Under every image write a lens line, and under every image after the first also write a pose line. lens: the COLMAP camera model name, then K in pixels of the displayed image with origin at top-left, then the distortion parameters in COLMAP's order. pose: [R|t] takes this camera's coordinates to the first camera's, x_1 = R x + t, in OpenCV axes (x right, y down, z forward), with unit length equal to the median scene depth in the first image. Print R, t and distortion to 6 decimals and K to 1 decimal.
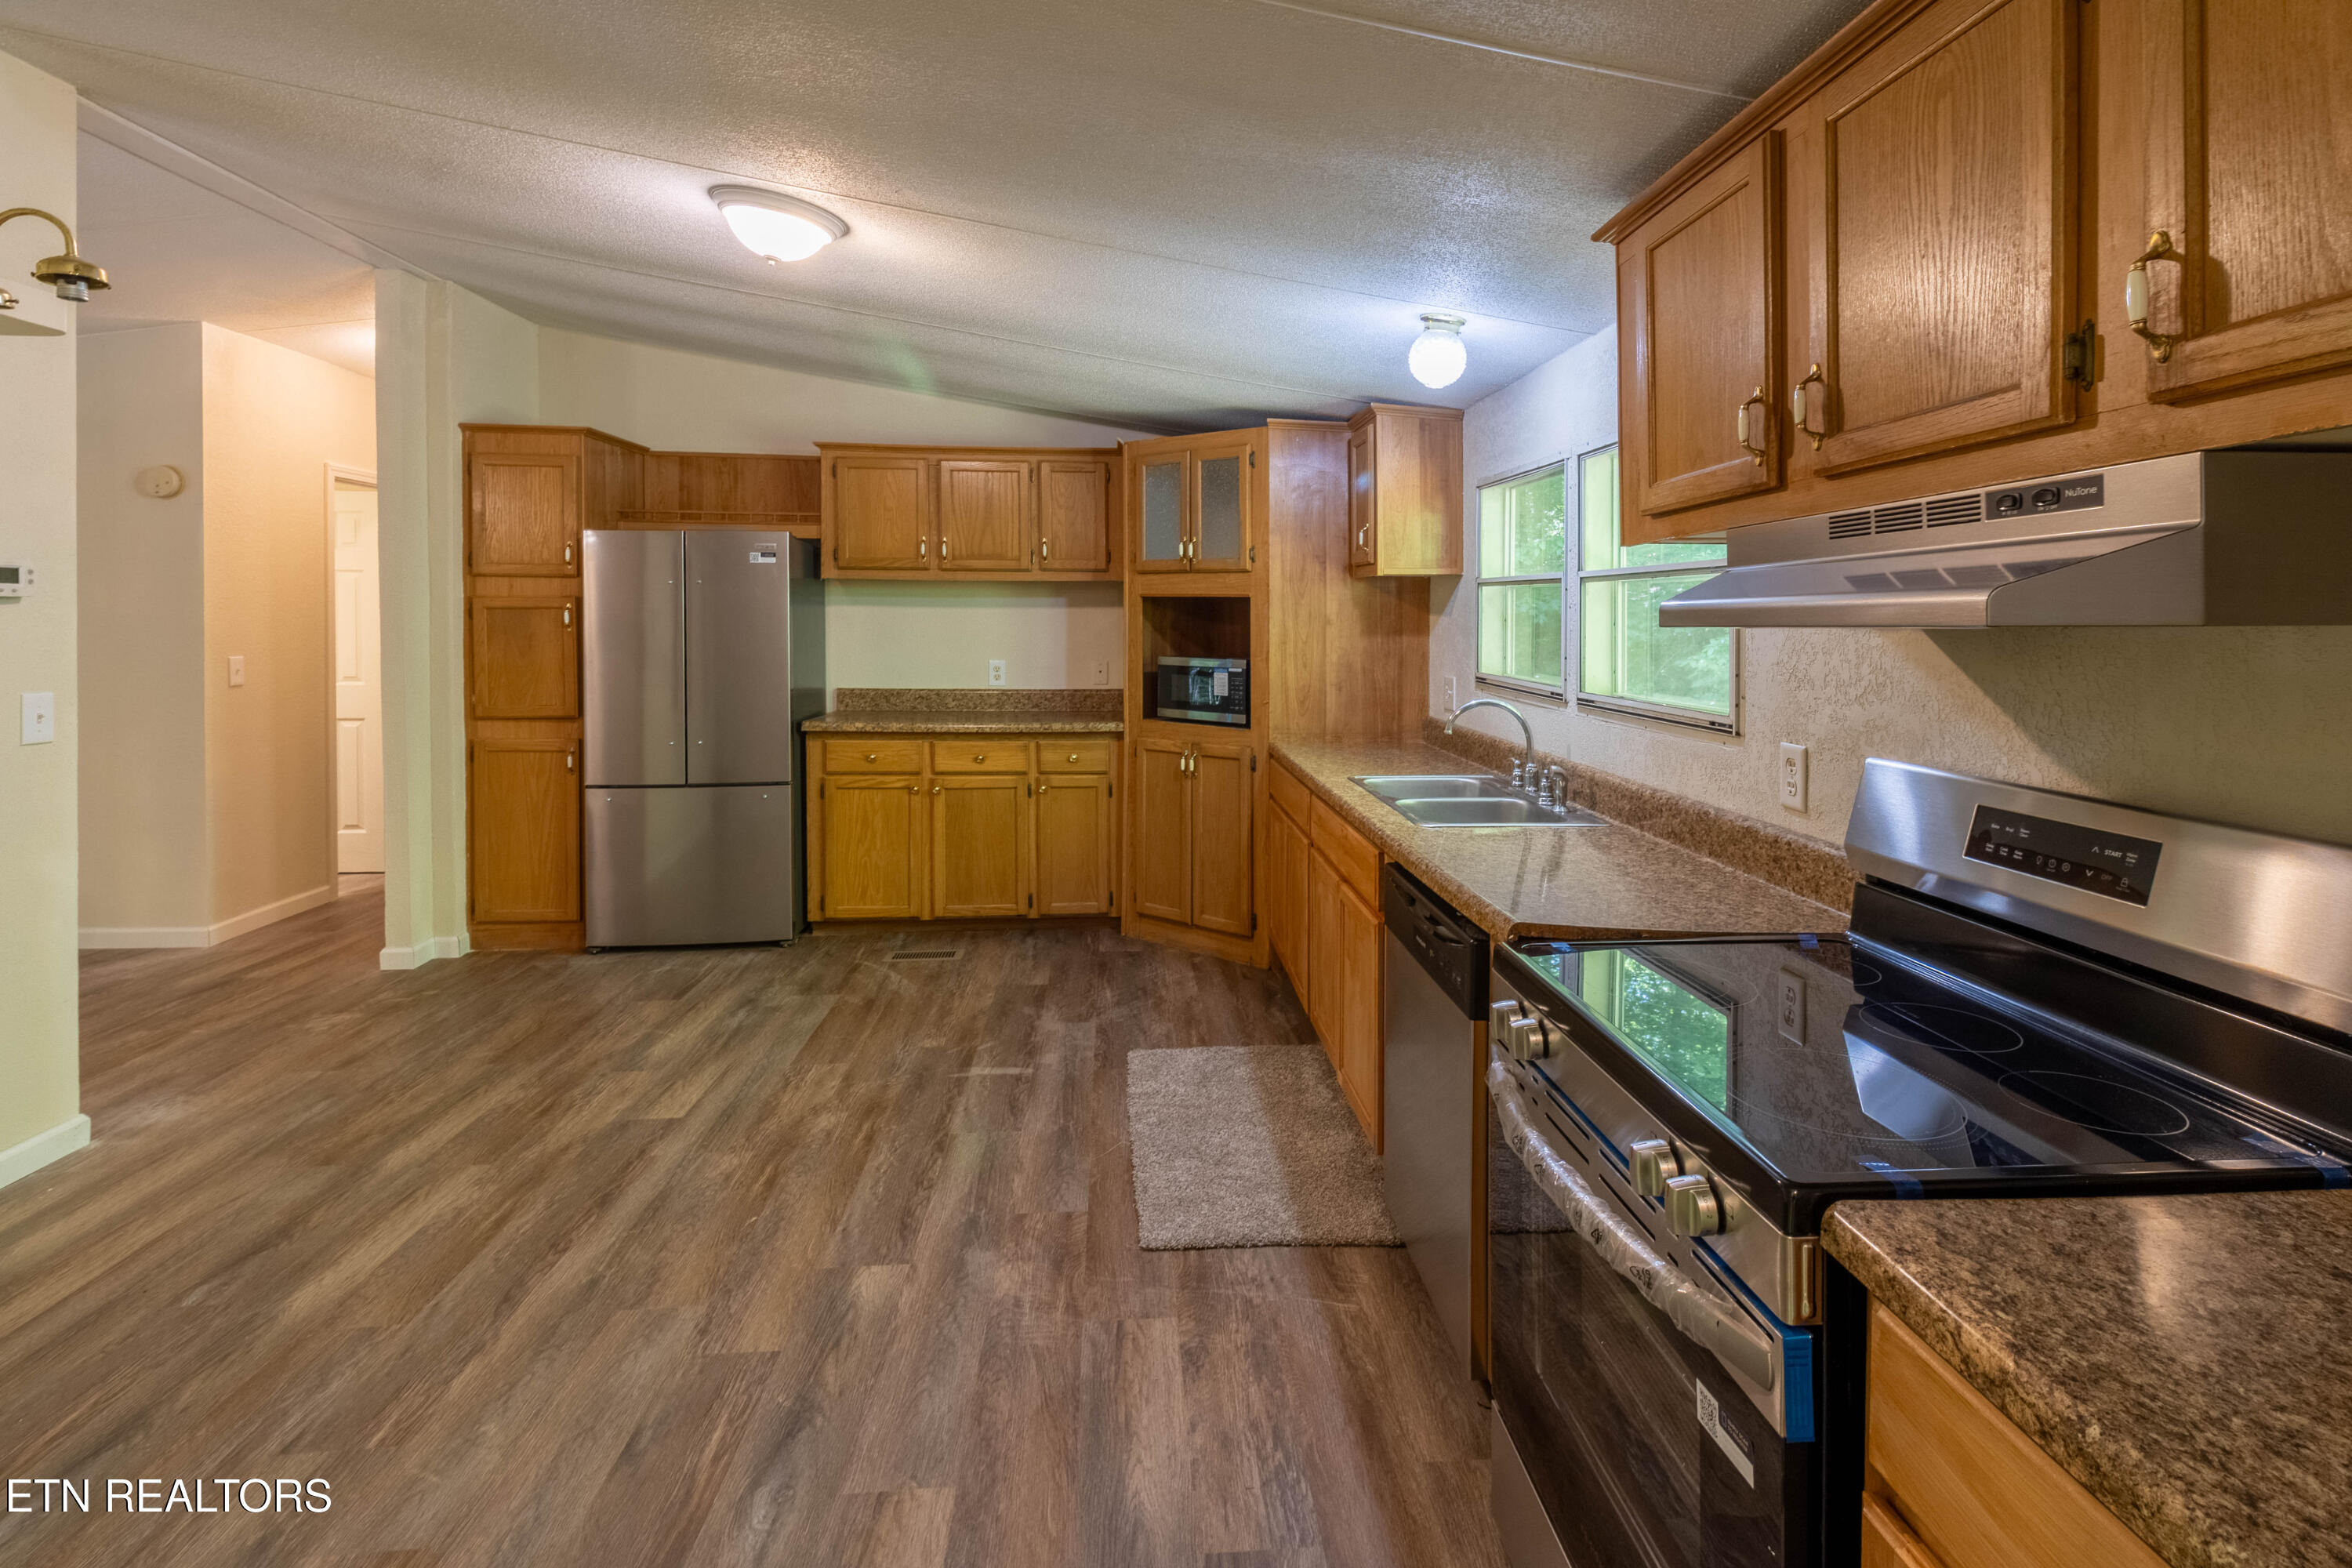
lens RADIAL K [[1153.8, 0, 1182.4], [0, 1153.8, 645.9], [0, 0, 1]] dist [-0.002828, 0.000452]
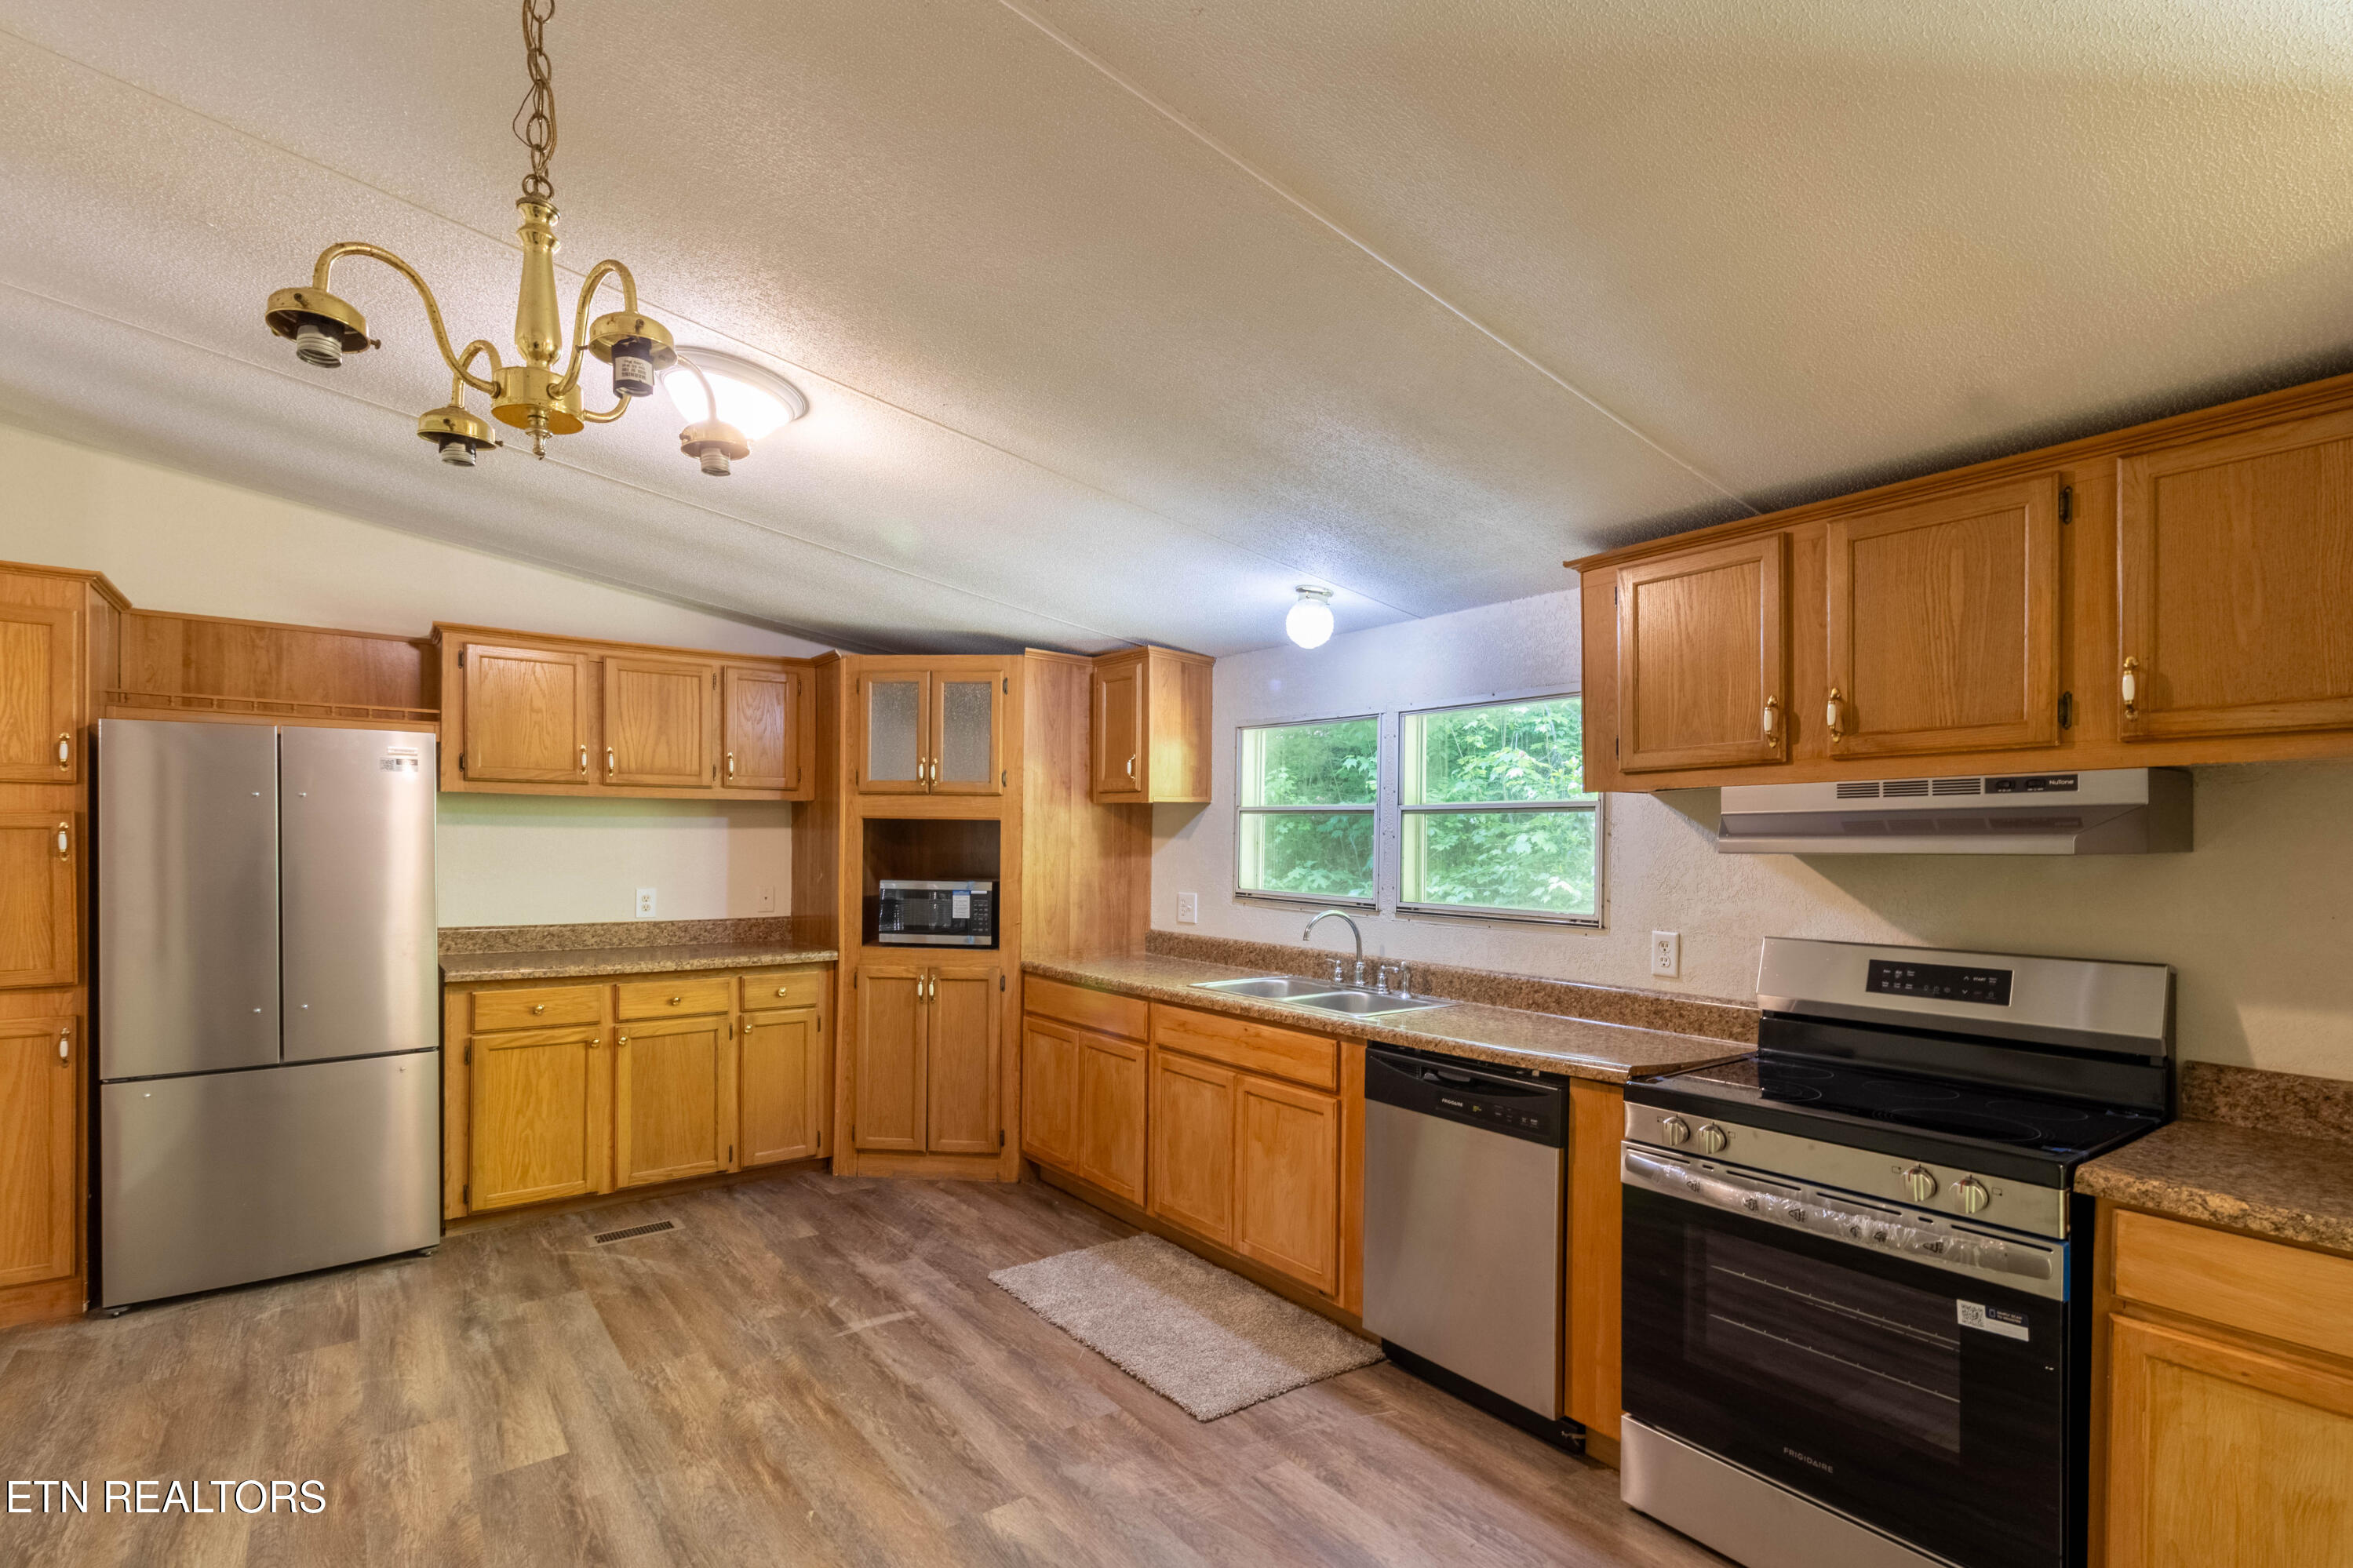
lens RADIAL K [[1169.1, 0, 1185.8], [0, 1169.1, 863.6], [0, 0, 1]] dist [-0.000057, 0.000369]
pose [[0.842143, -0.013205, 0.539093, -0.351093], [0.012411, 0.999910, 0.005105, -0.007074], [-0.539112, 0.002392, 0.842231, 0.040075]]
